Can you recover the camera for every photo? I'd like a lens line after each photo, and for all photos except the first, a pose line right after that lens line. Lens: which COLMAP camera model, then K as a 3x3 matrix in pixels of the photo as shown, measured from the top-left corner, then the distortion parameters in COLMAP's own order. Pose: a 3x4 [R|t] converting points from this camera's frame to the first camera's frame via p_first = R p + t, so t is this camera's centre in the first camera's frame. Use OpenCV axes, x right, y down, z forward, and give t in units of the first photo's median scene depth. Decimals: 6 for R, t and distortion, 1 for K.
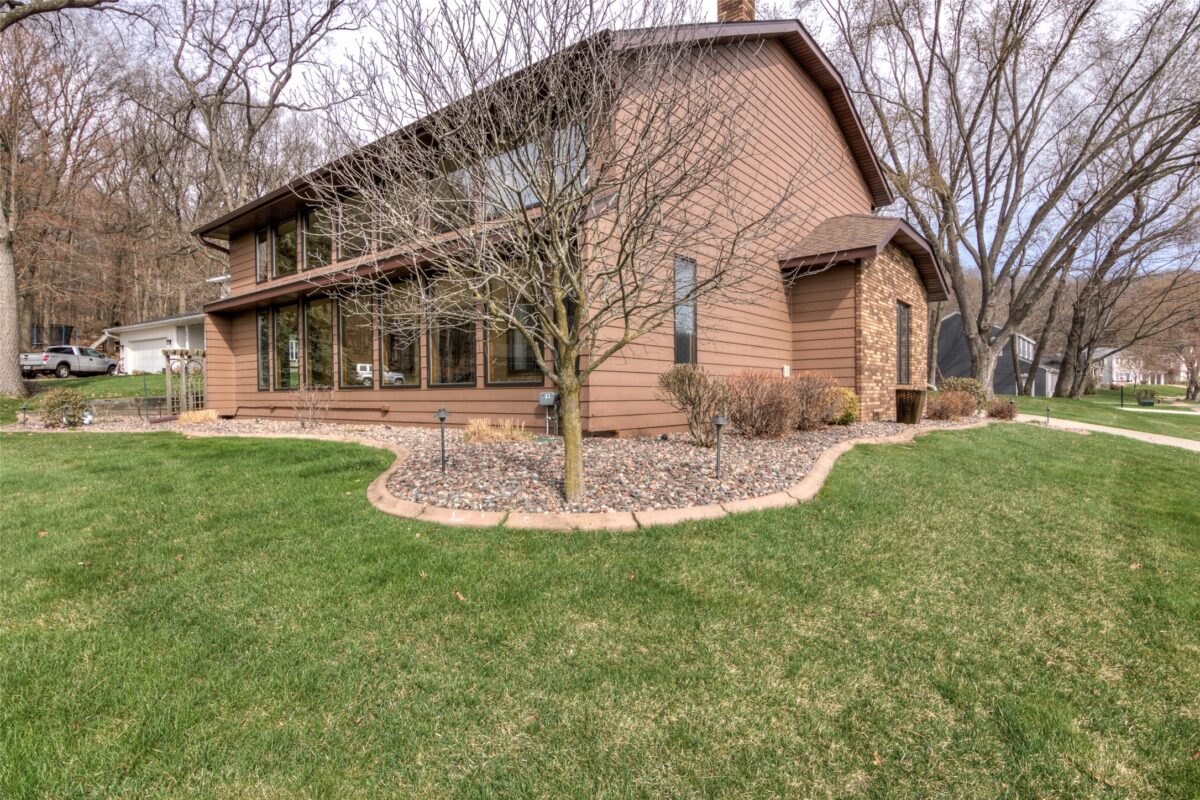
lens RADIAL K [[609.2, 0, 604.4], [0, 609.2, 397.6], [0, 0, 1]] dist [0.001545, 0.000130]
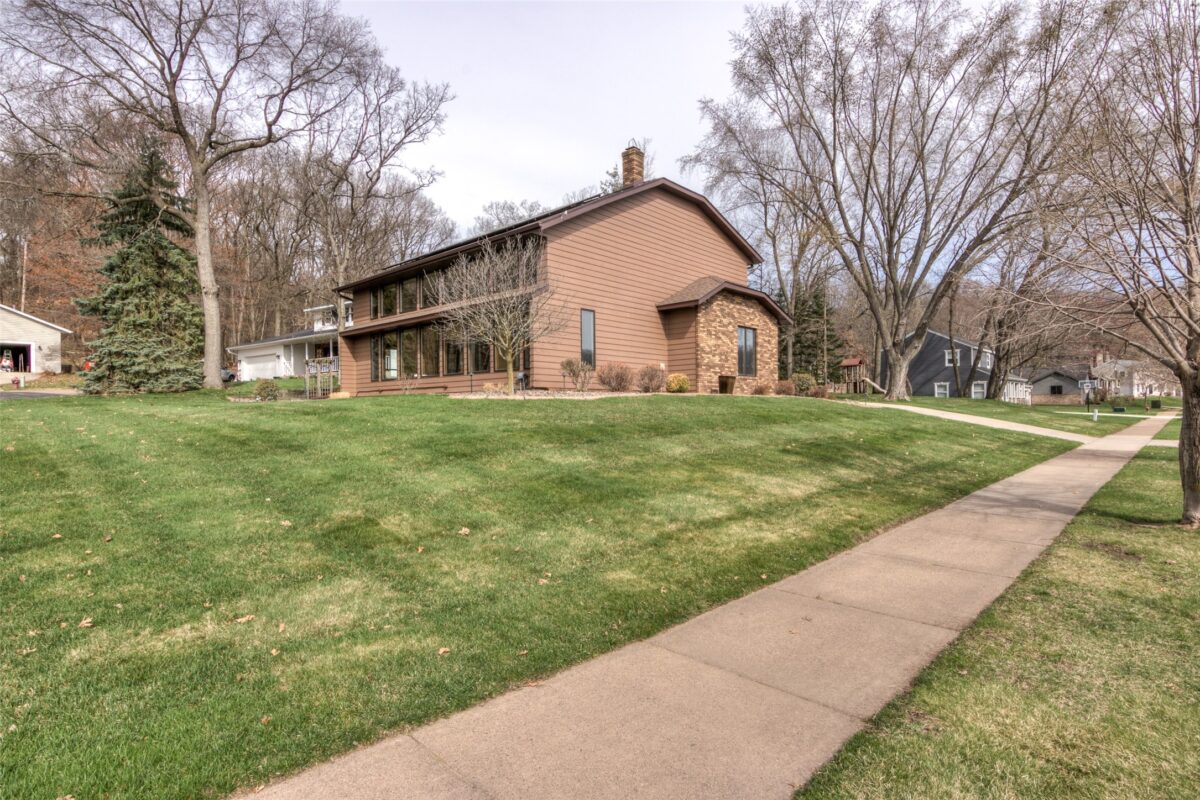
lens RADIAL K [[609.2, 0, 595.5], [0, 609.2, 403.8], [0, 0, 1]] dist [0.001545, 0.000130]
pose [[0.997026, 0.000264, -0.077065, 0.222528], [-0.001612, 0.999847, -0.017428, 0.090938], [0.077048, 0.017500, 0.996874, -0.753884]]
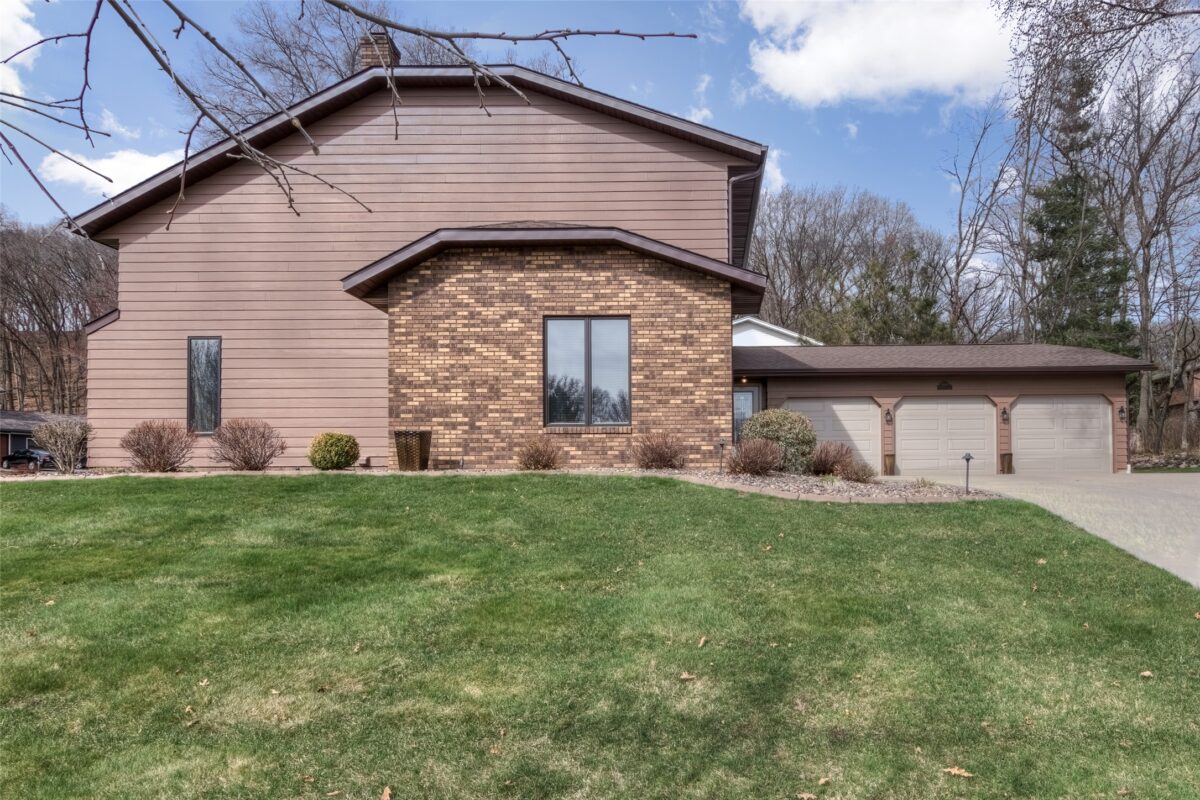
lens RADIAL K [[609.2, 0, 600.2], [0, 609.2, 404.9], [0, 0, 1]] dist [0.001545, 0.000130]
pose [[0.634690, -0.018659, -0.772542, 1.162657], [-0.003699, 0.999624, -0.027183, -0.029740], [0.772758, 0.020111, 0.634382, 0.588754]]
